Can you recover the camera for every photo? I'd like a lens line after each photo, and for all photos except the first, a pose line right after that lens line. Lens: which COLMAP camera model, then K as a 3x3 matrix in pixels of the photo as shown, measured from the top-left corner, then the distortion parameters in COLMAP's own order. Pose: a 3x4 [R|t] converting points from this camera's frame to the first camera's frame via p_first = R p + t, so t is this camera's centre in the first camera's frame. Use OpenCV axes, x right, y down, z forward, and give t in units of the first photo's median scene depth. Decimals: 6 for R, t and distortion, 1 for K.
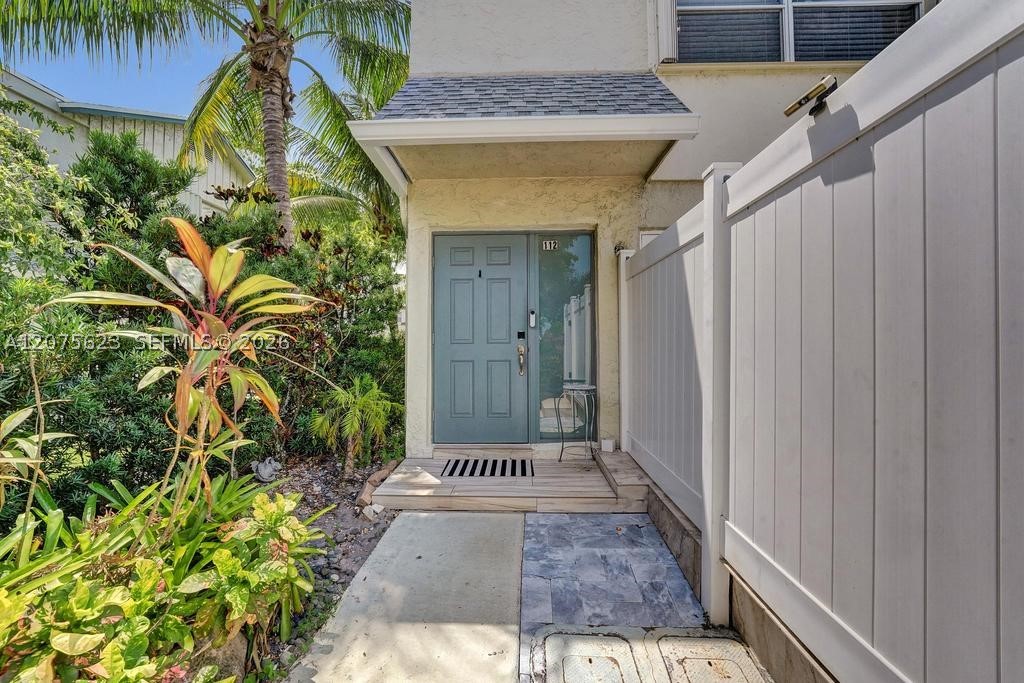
lens RADIAL K [[421.1, 0, 507.9], [0, 421.1, 340.9], [0, 0, 1]] dist [-0.027516, 0.001621]
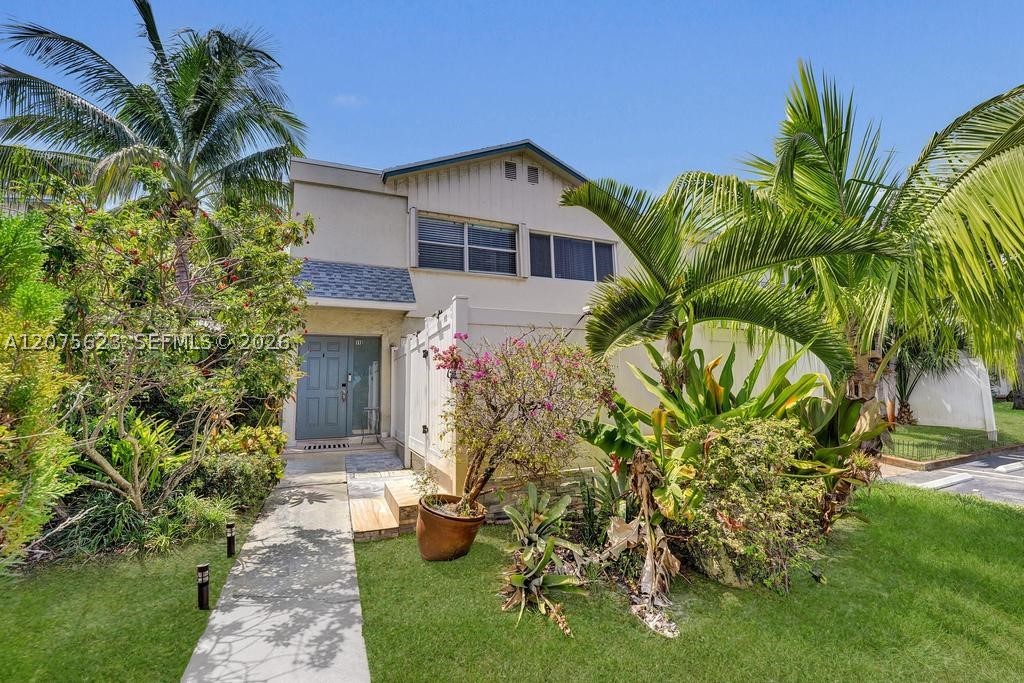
lens RADIAL K [[421.1, 0, 507.6], [0, 421.1, 341.9], [0, 0, 1]] dist [-0.027516, 0.001621]
pose [[0.908399, 0.036010, 0.416551, -0.107054], [0.015153, 0.992794, -0.118870, 0.034787], [-0.417830, 0.114293, 0.901307, -1.273700]]
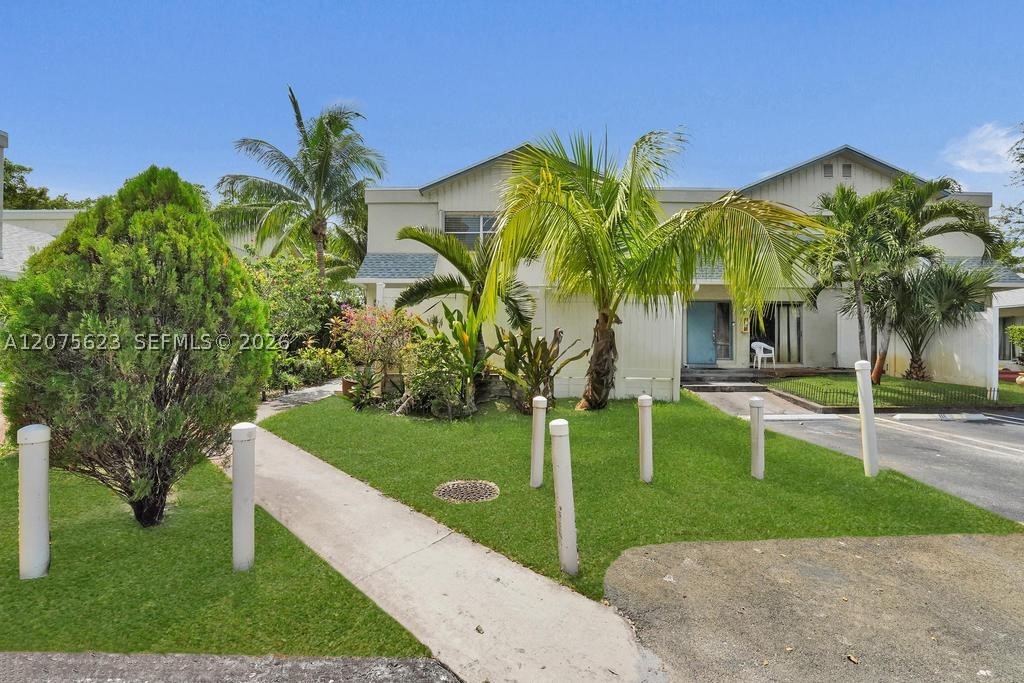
lens RADIAL K [[421.1, 0, 510.7], [0, 421.1, 345.3], [0, 0, 1]] dist [-0.027516, 0.001621]
pose [[0.999804, 0.009204, 0.017536, 0.880496], [-0.009082, 0.999934, -0.007050, 0.119823], [-0.017600, 0.006889, 0.999821, -2.433417]]
